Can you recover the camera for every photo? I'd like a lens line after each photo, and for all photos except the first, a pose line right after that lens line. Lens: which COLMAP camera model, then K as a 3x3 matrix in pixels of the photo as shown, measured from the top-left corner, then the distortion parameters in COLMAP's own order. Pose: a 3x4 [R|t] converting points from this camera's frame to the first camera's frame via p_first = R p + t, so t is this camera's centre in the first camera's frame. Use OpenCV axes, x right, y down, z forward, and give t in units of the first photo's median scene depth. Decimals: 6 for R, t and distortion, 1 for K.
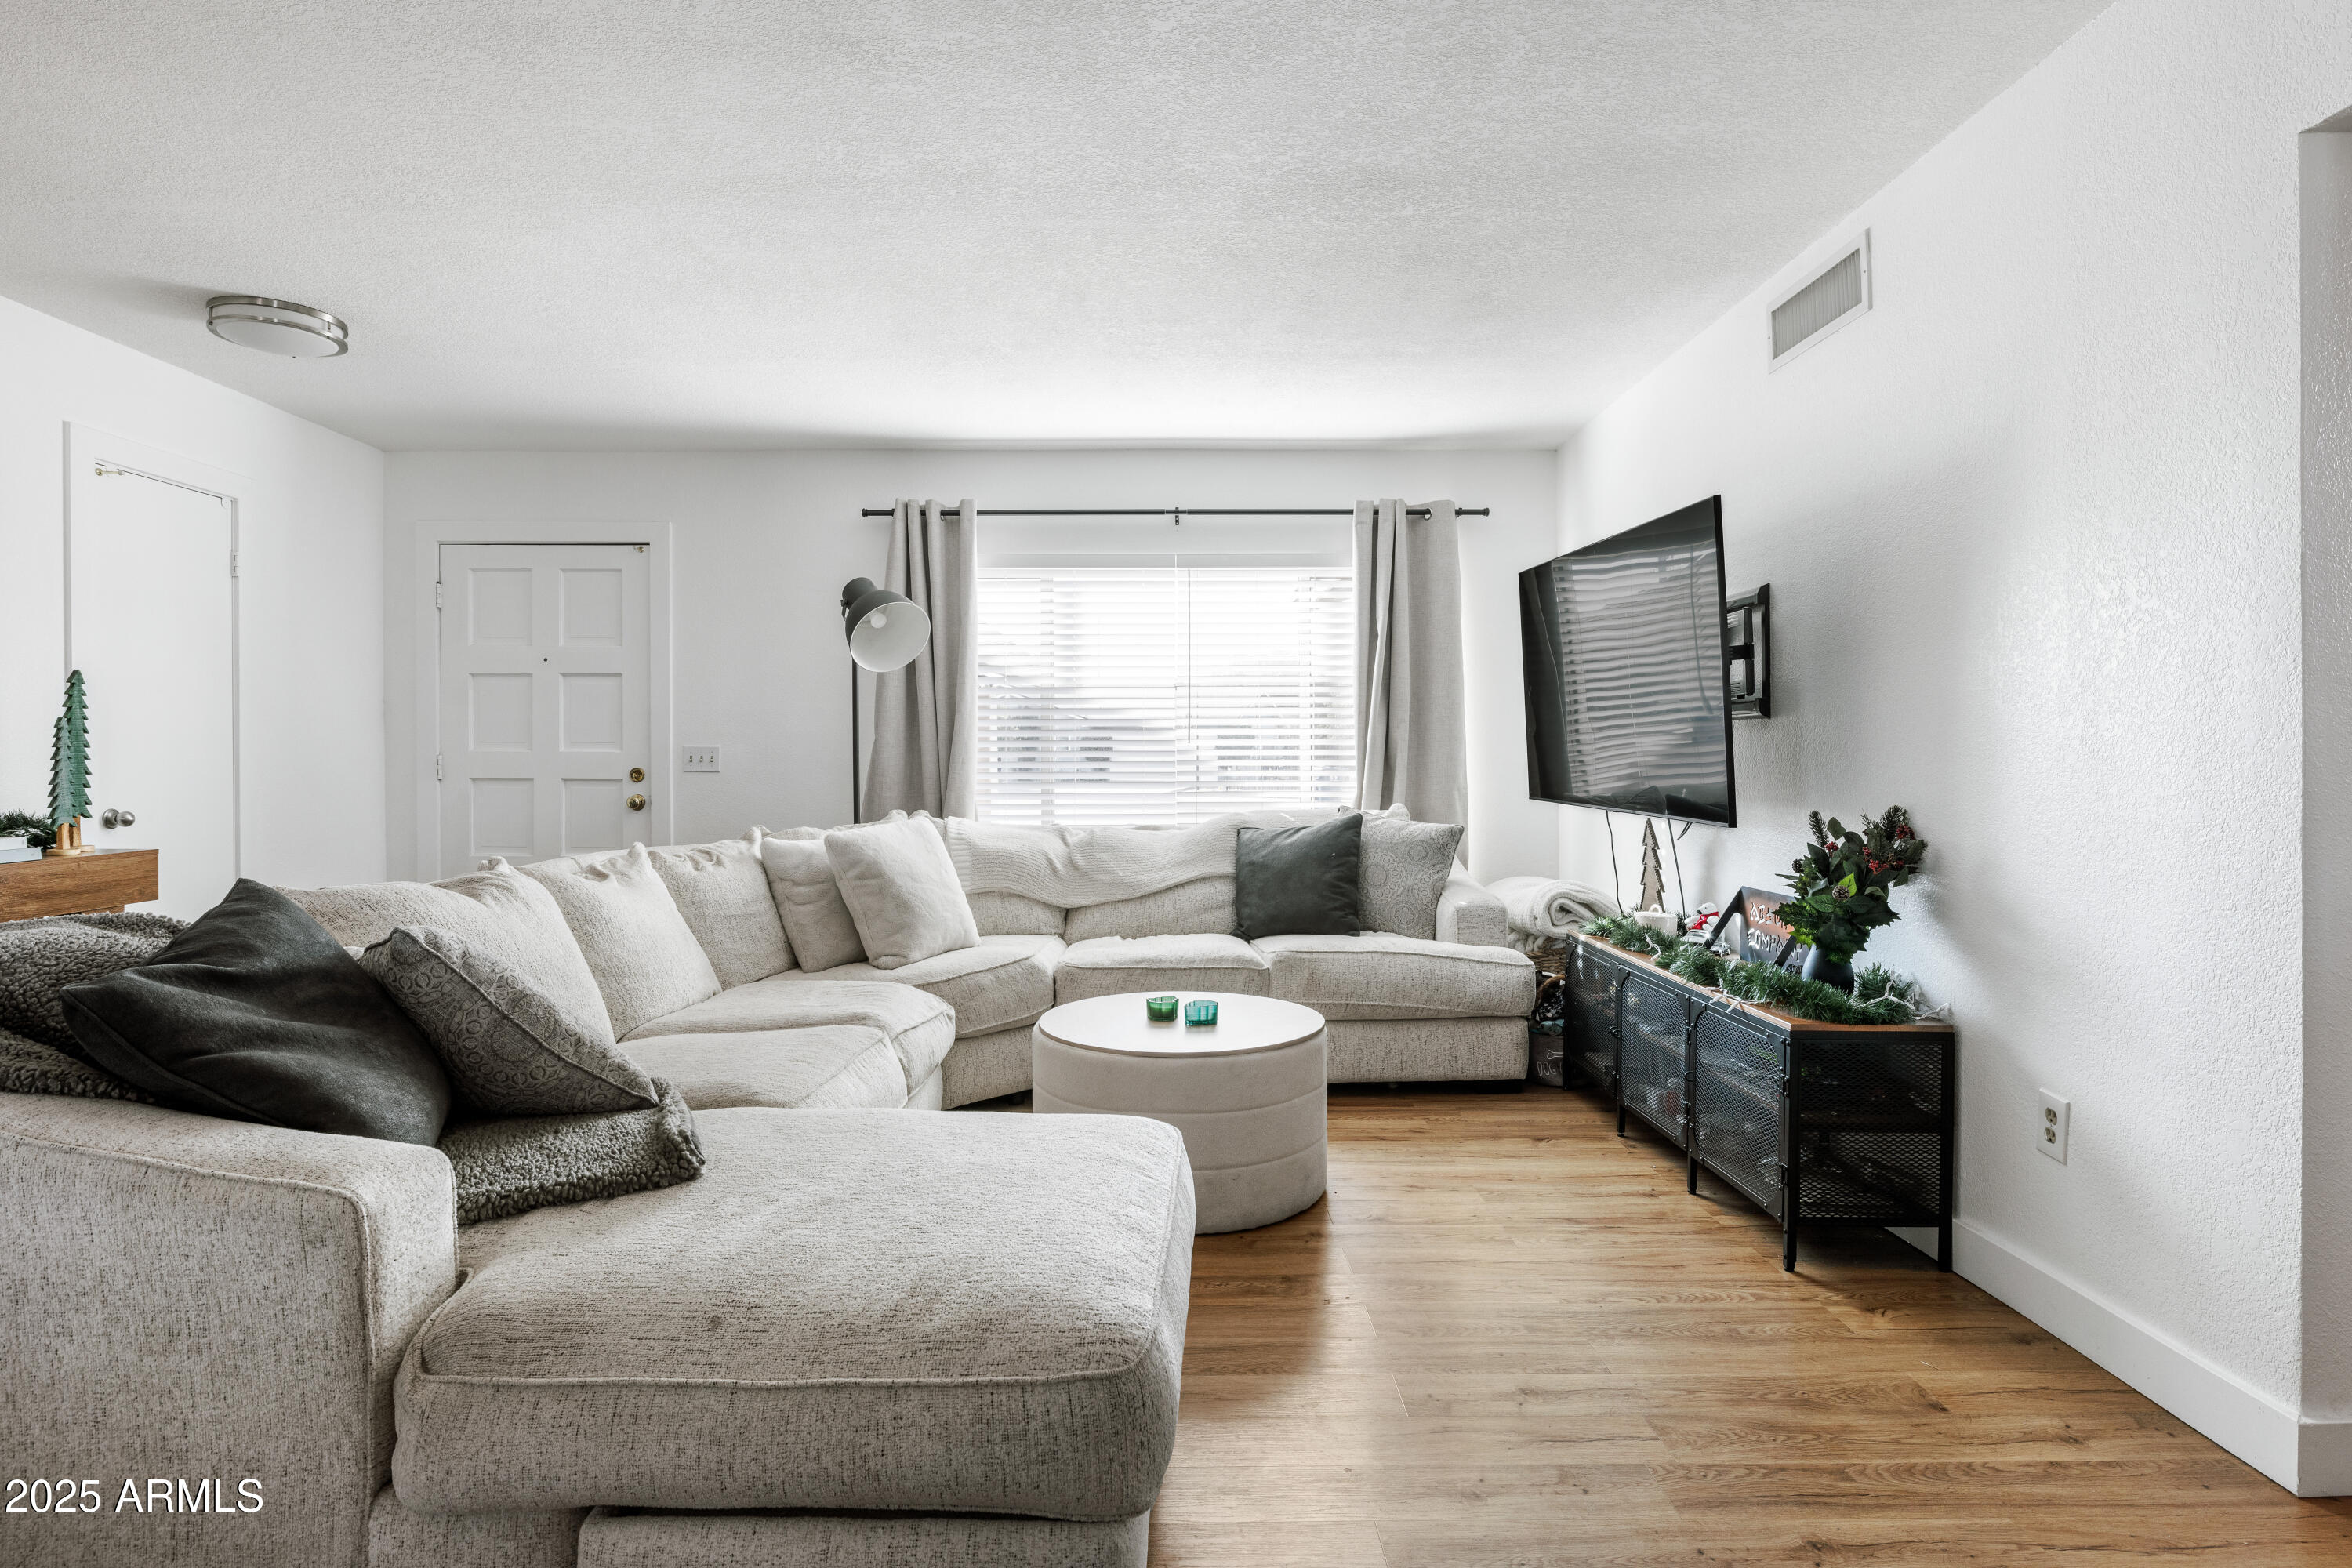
lens RADIAL K [[1245.2, 0, 1156.8], [0, 1245.2, 756.6], [0, 0, 1]] dist [-0.003773, 0.000708]
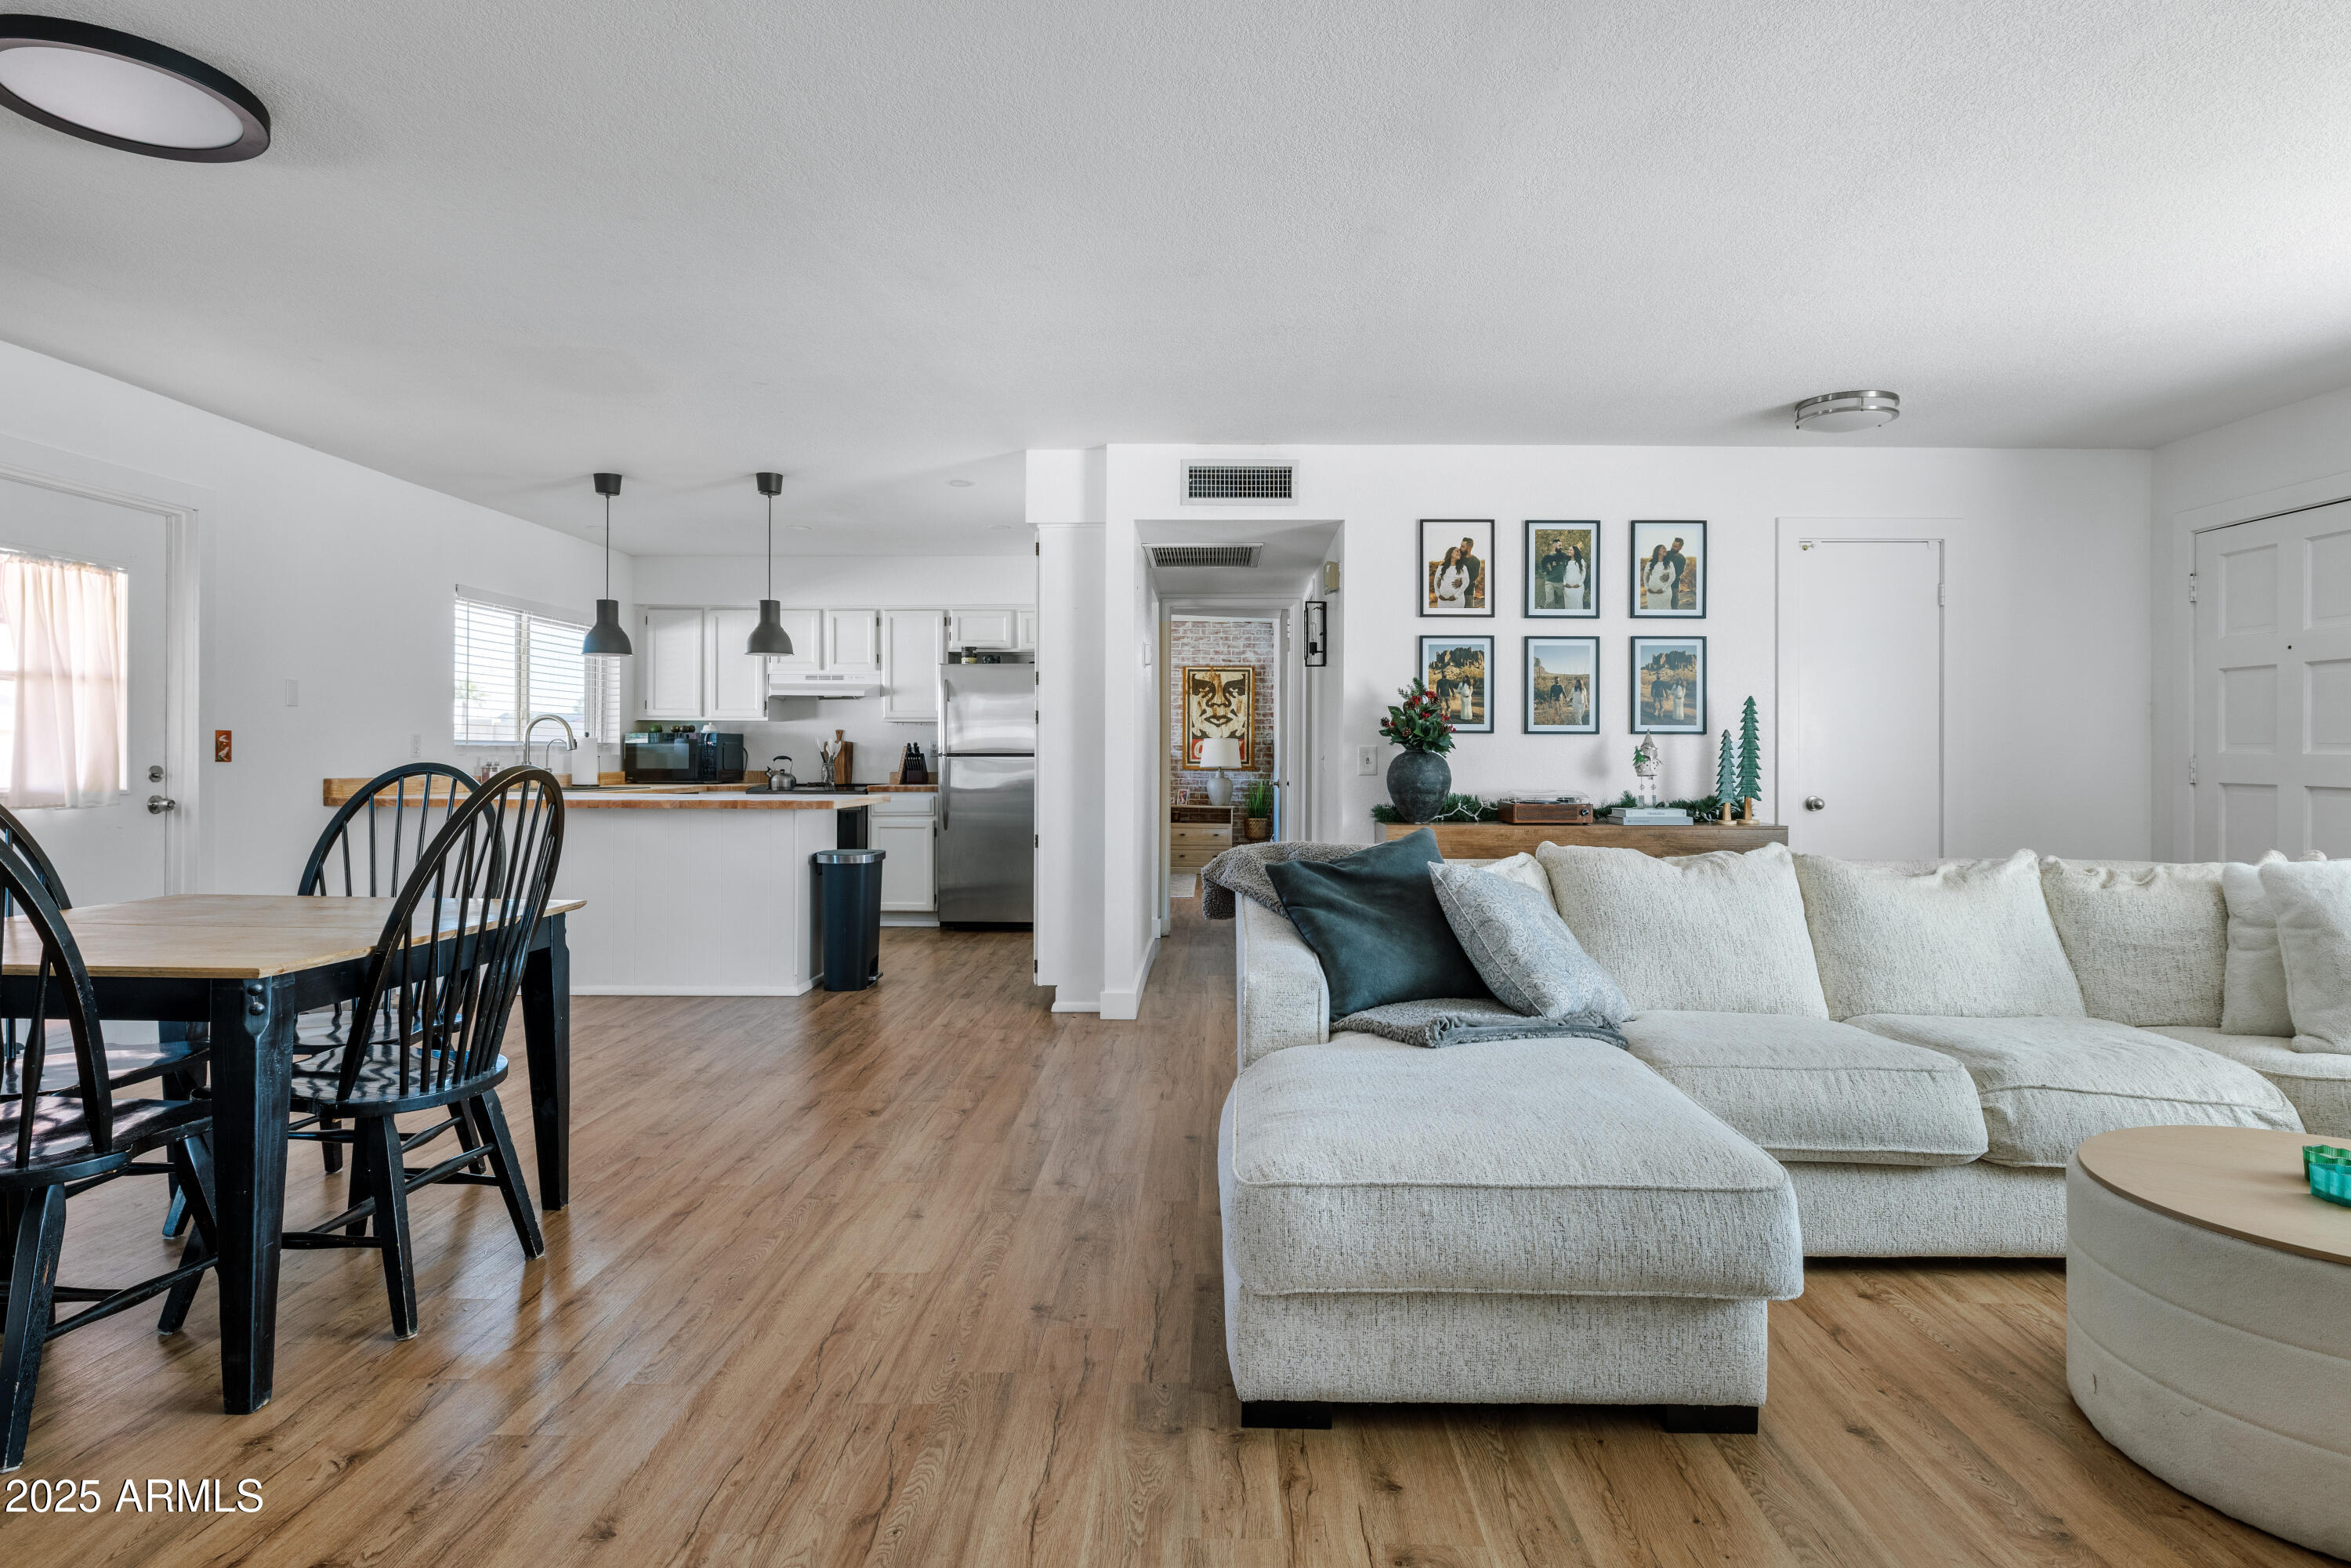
lens RADIAL K [[1244.6, 0, 1183.0], [0, 1244.6, 763.2], [0, 0, 1]] dist [-0.003773, 0.000708]
pose [[-0.018016, 0.011684, -0.999769, 0.597666], [-0.003901, 0.999923, 0.011756, -0.007550], [0.999830, 0.004112, -0.017969, 0.394832]]
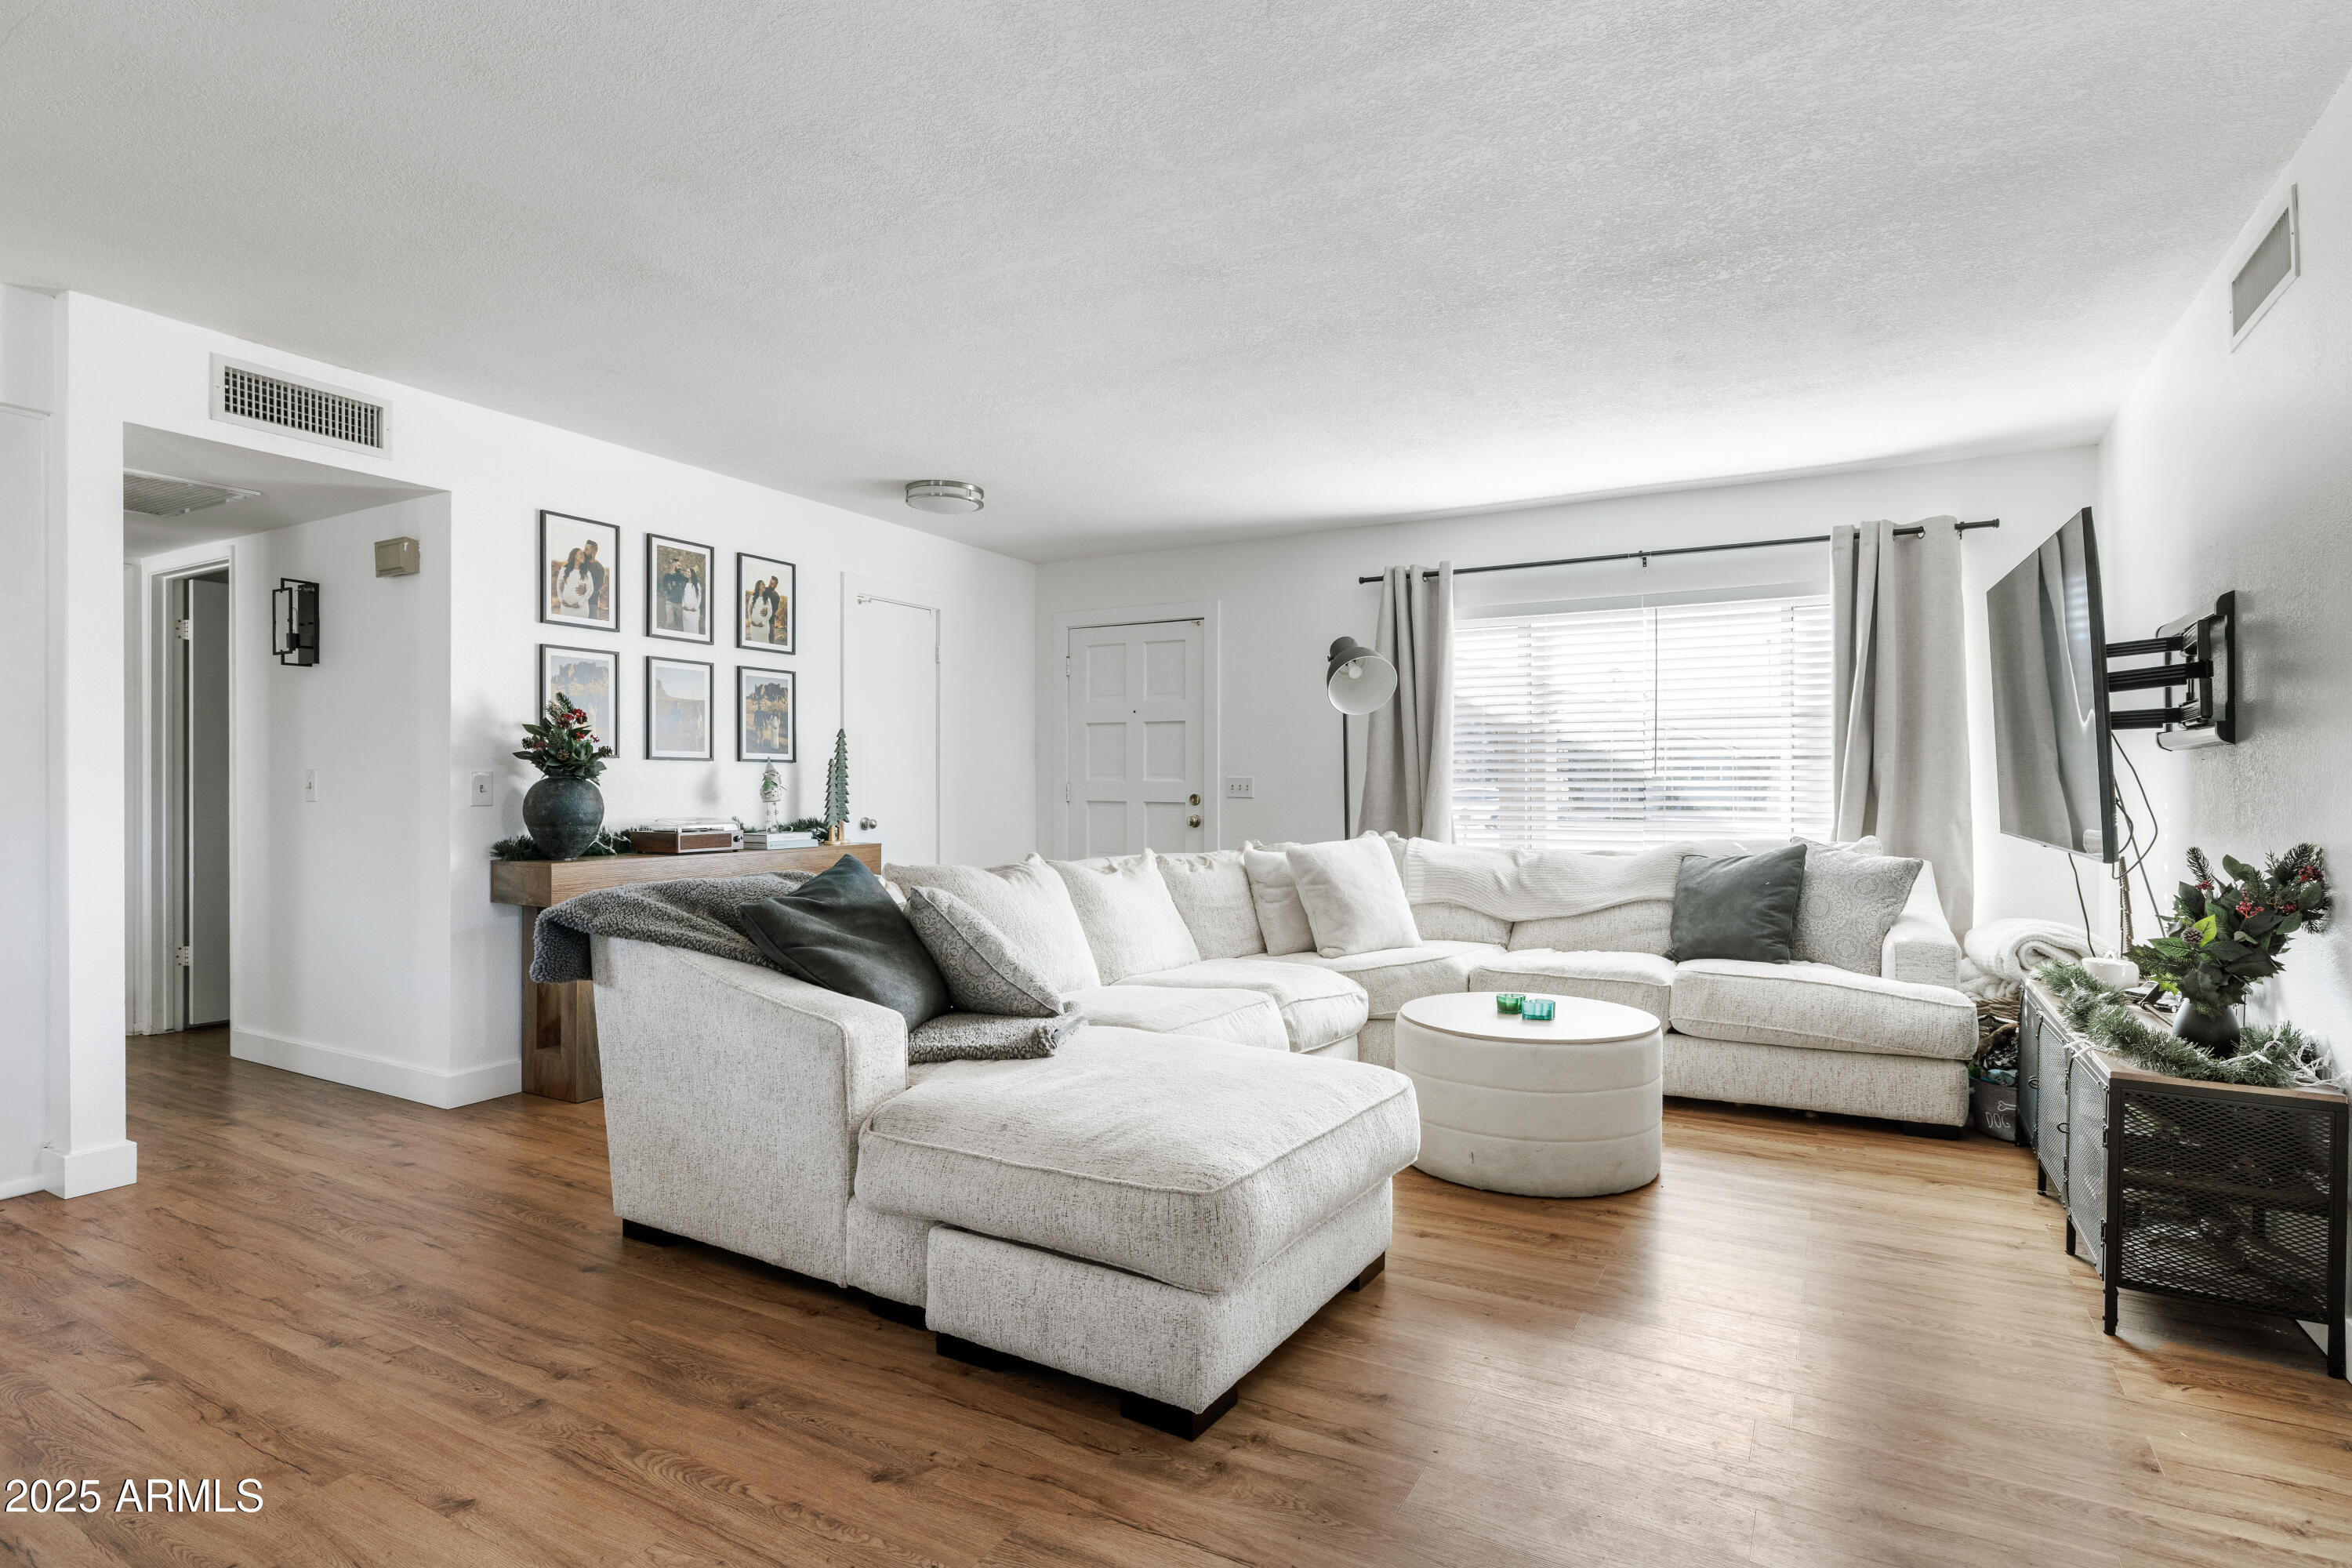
lens RADIAL K [[1183.1, 0, 1165.4], [0, 1183.1, 783.7], [0, 0, 1]] dist [-0.000370, 0.001412]
pose [[0.863450, 0.002272, -0.504429, 0.264218], [-0.004103, 0.999988, -0.002520, 0.002383], [0.504418, 0.004245, 0.863449, -0.103468]]
